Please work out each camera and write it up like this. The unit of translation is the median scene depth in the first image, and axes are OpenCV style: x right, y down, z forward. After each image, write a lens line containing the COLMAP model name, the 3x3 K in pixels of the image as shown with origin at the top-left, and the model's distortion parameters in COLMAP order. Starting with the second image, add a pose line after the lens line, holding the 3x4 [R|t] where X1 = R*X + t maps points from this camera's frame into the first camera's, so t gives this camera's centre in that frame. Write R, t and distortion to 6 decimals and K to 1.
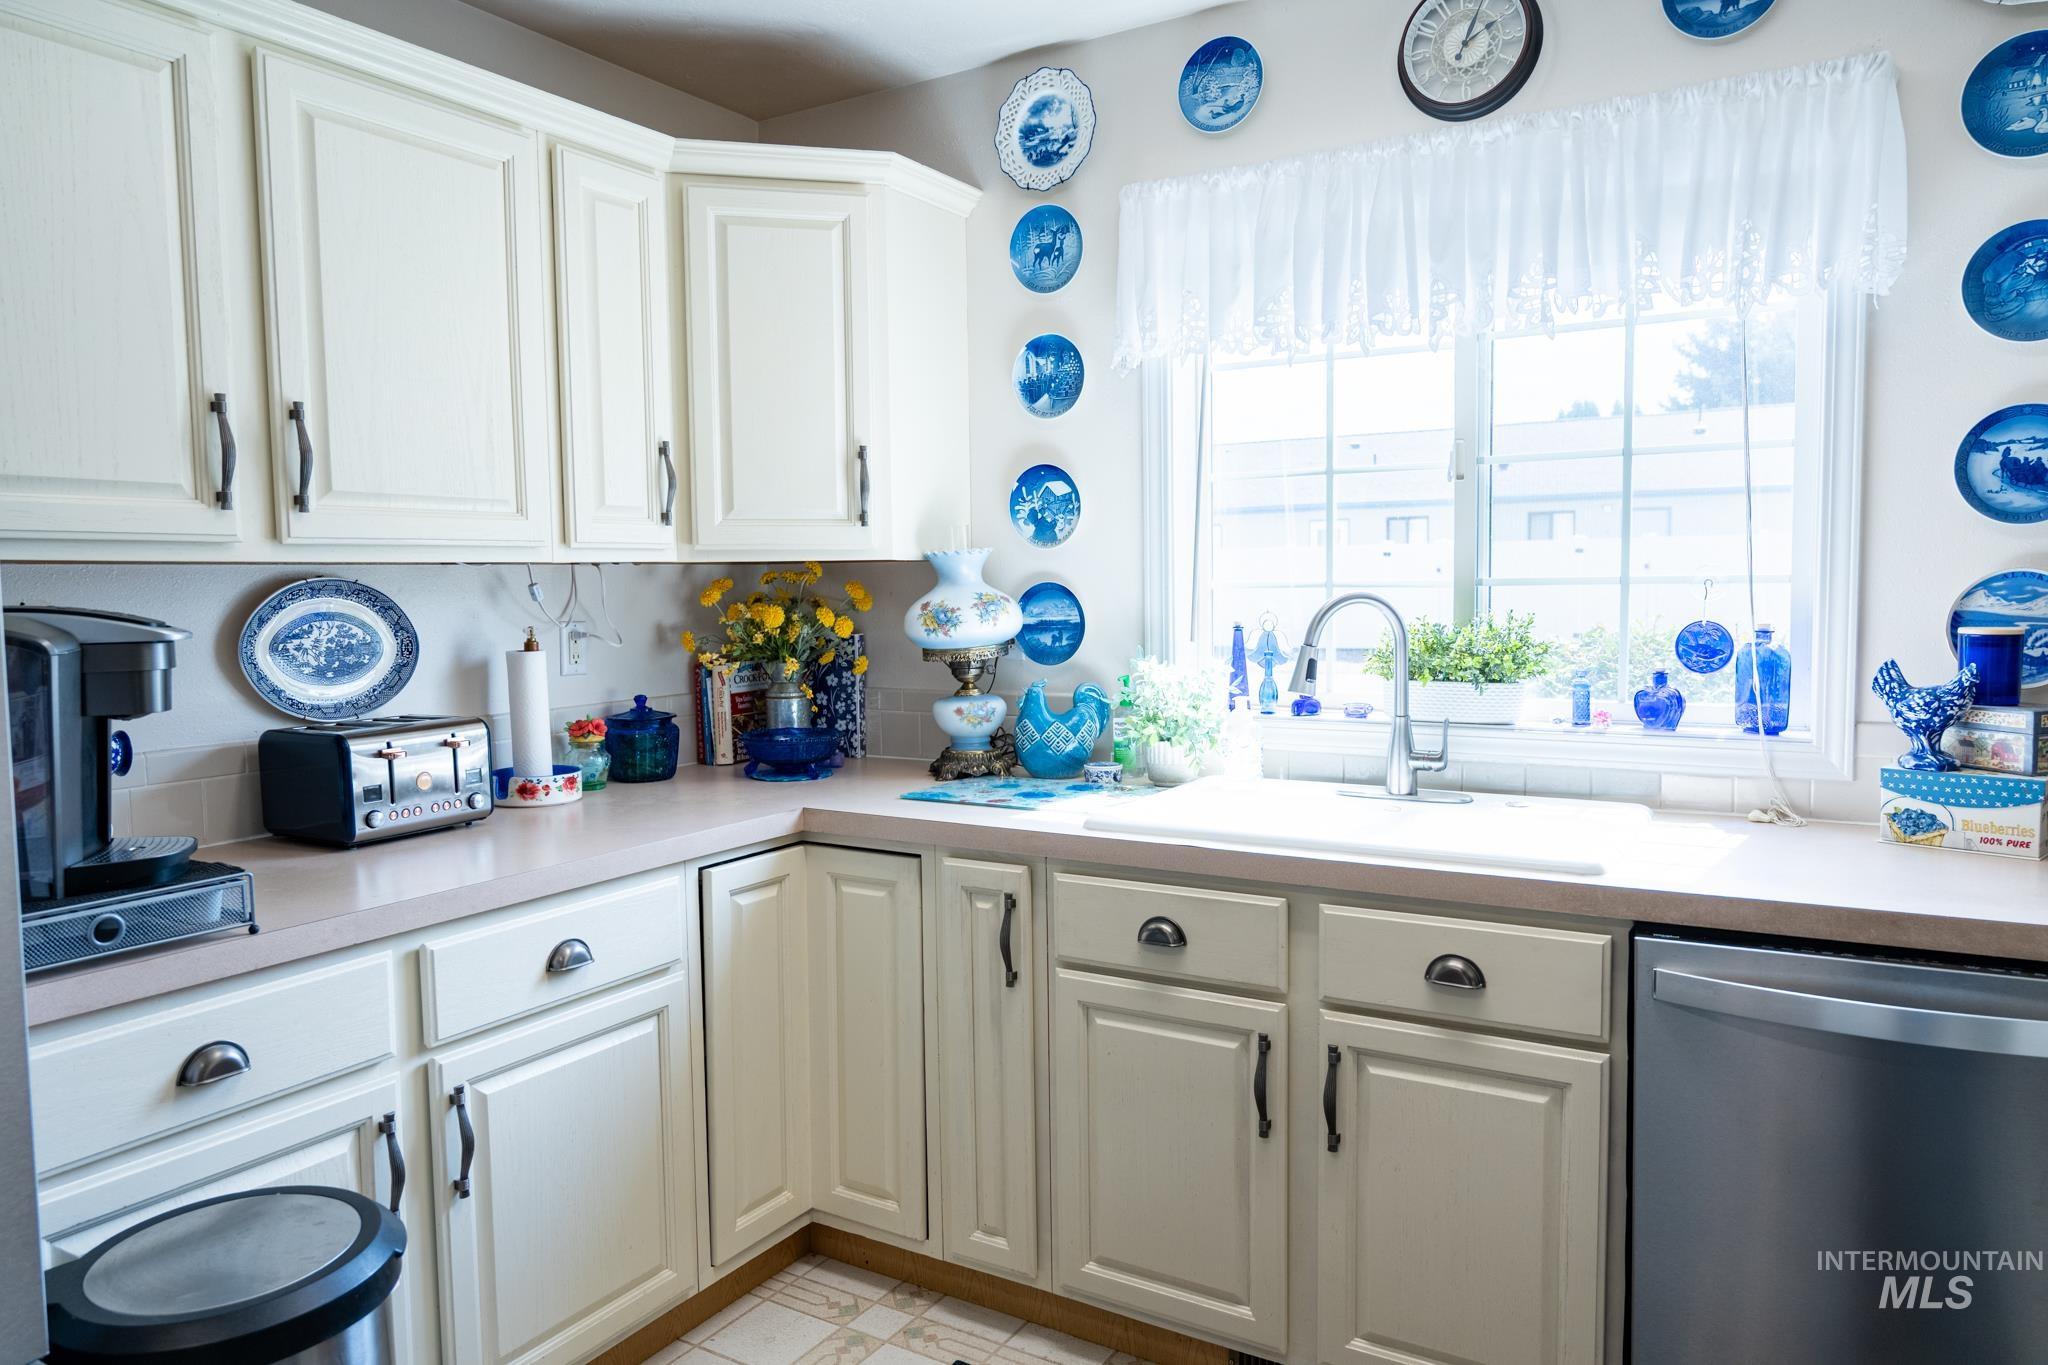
lens RADIAL K [[1358.4, 0, 1017.3], [0, 1358.4, 681.5], [0, 0, 1]] dist [-0.013580, 0.005919]
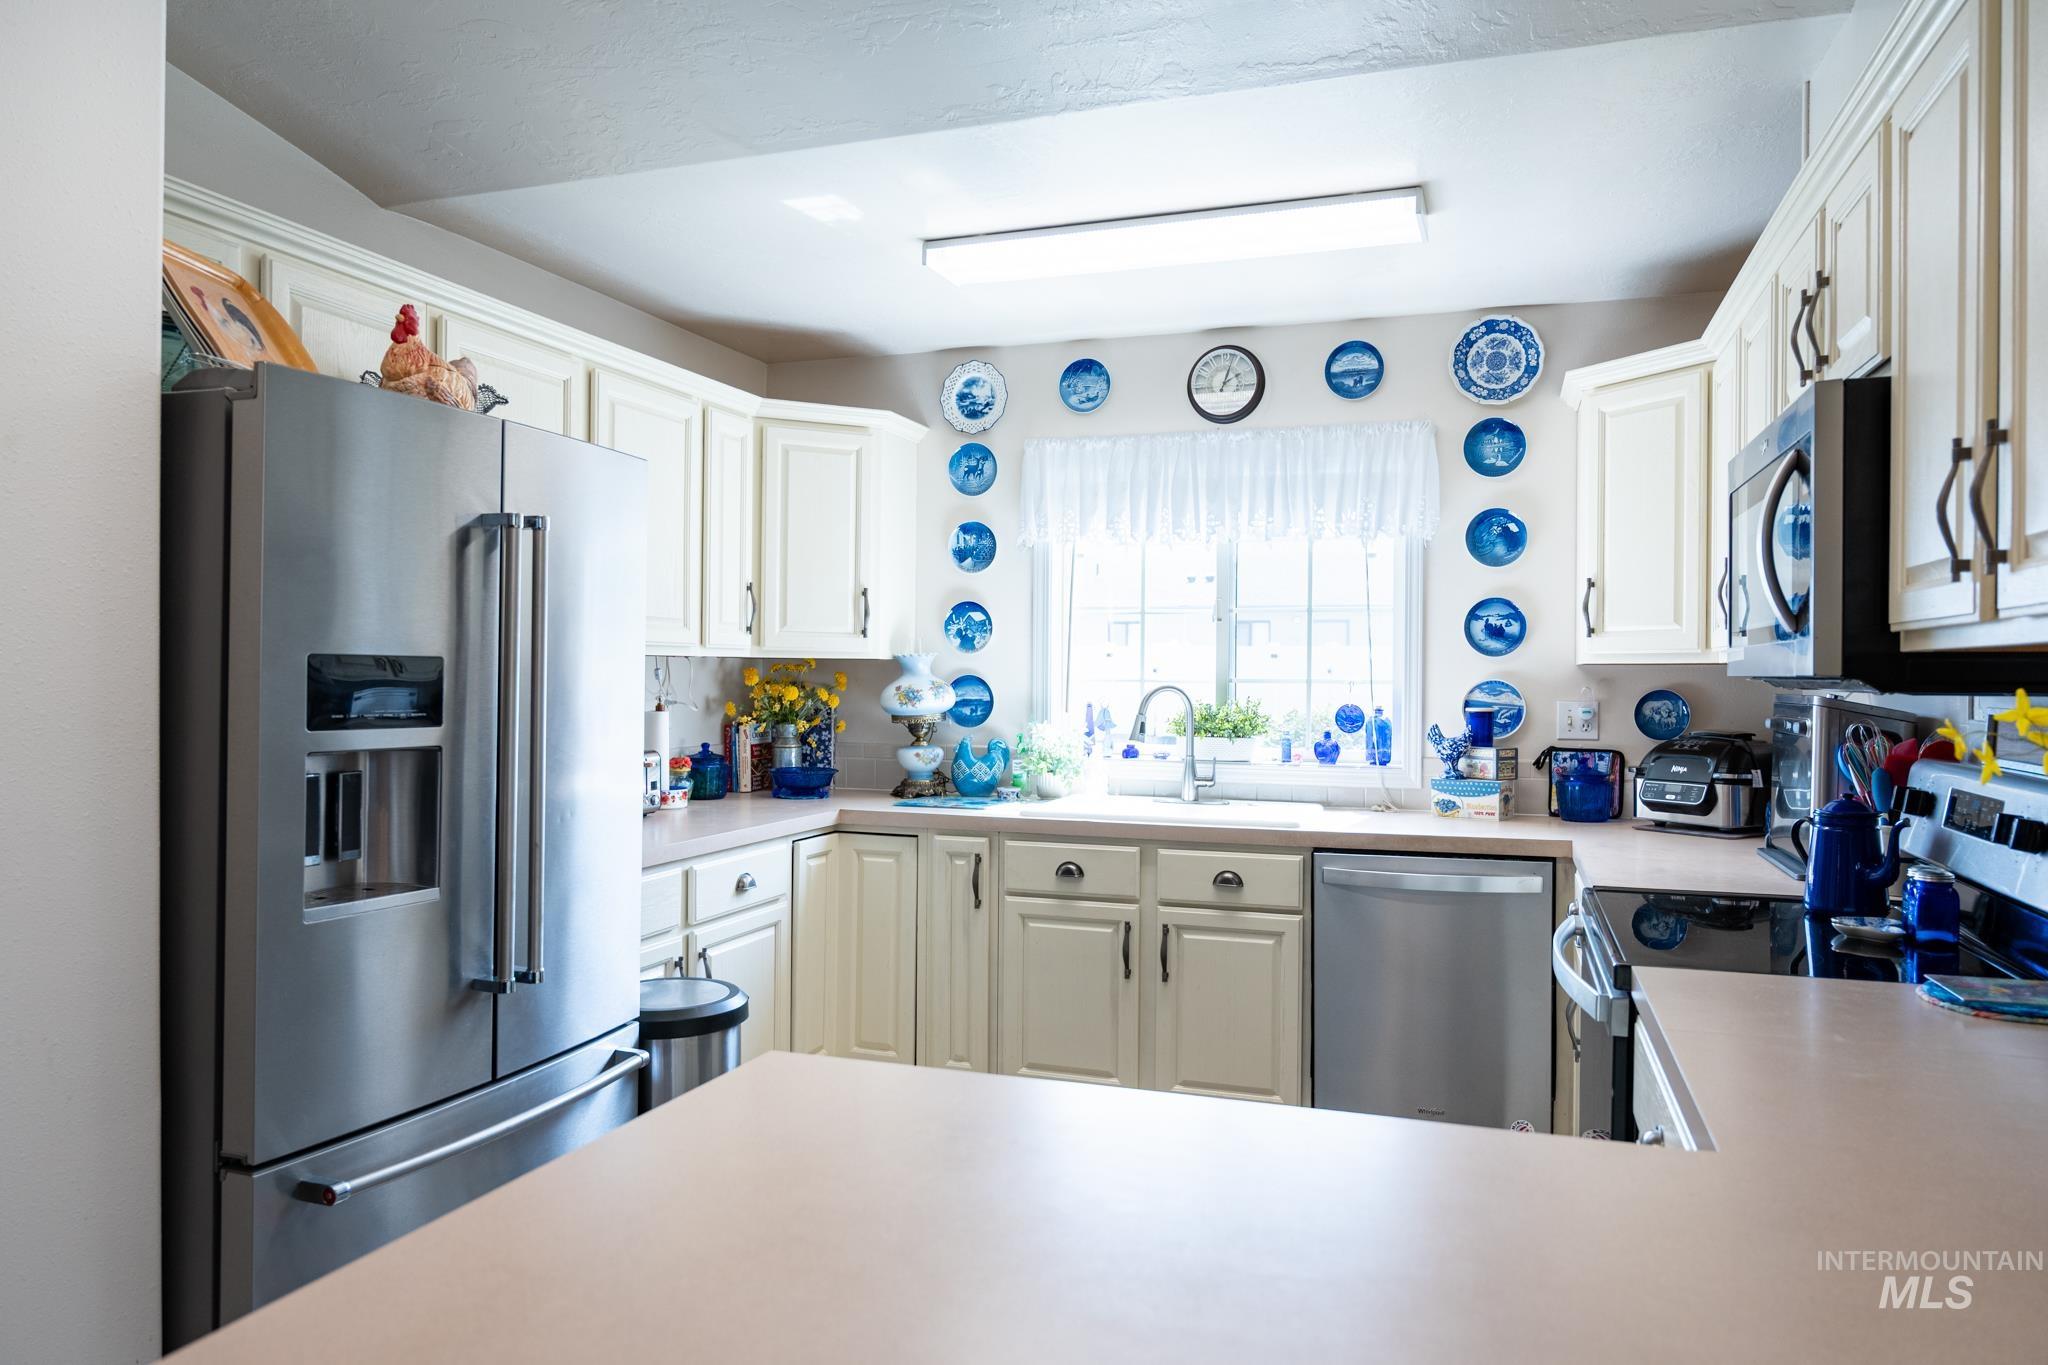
lens RADIAL K [[1358.4, 0, 1024.6], [0, 1358.4, 682.6], [0, 0, 1]] dist [-0.013580, 0.005919]
pose [[0.977477, 0.021373, 0.209958, -0.304655], [-0.006942, 0.997577, -0.069231, 0.055770], [-0.210929, 0.066214, 0.975256, -0.691545]]
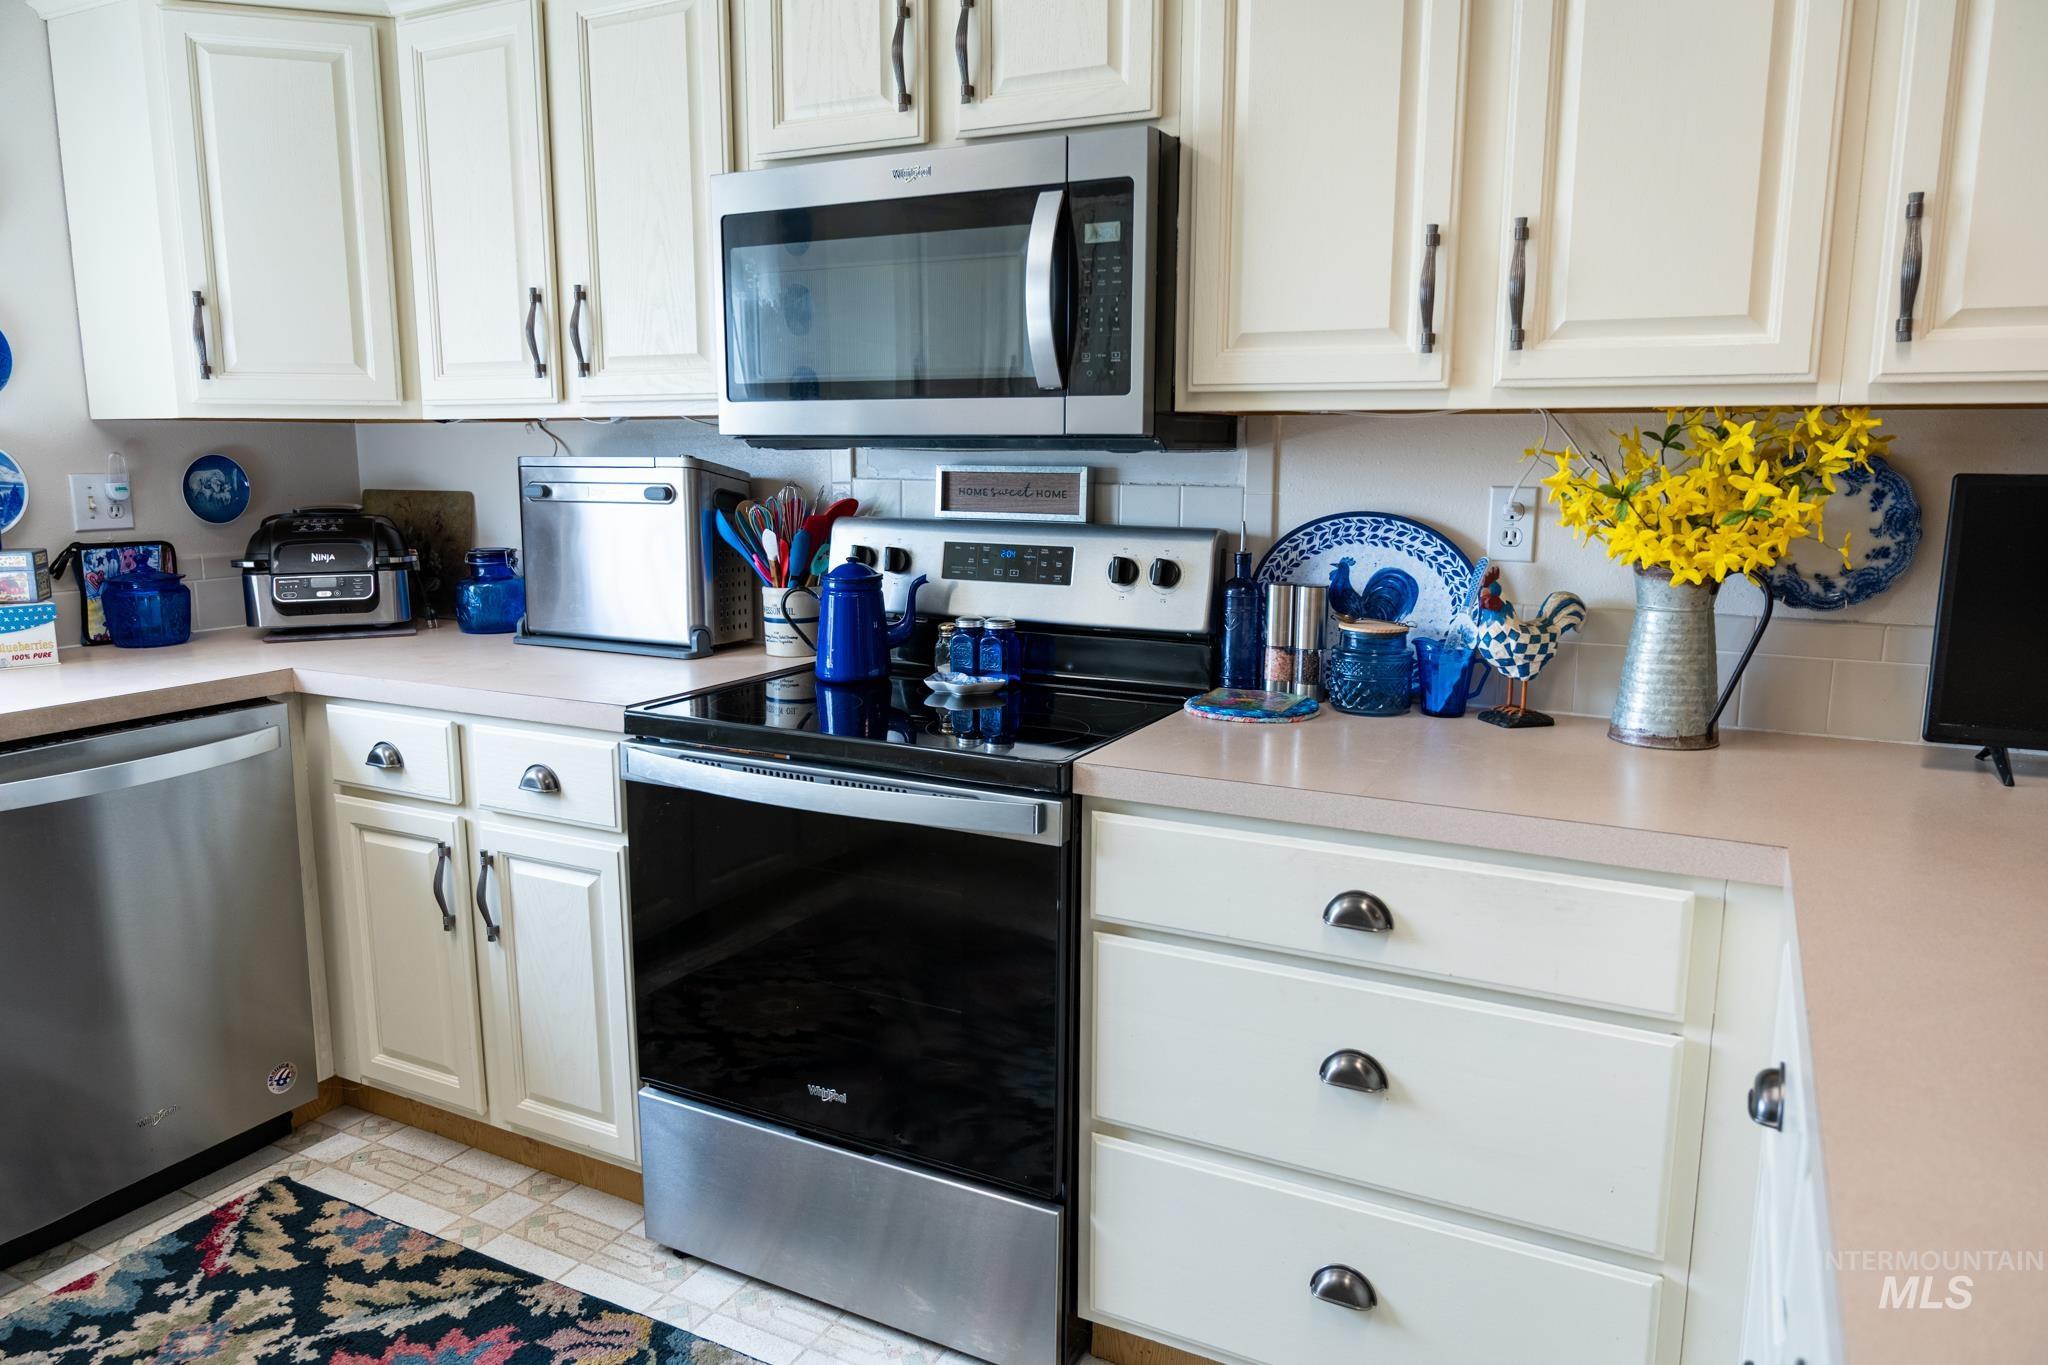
lens RADIAL K [[1358.4, 0, 1014.6], [0, 1358.4, 679.5], [0, 0, 1]] dist [-0.013580, 0.005919]
pose [[-0.063750, -0.151459, 0.986406, -0.486419], [0.071296, 0.985199, 0.155882, 0.006087], [-0.995416, 0.080264, -0.052008, 0.111498]]
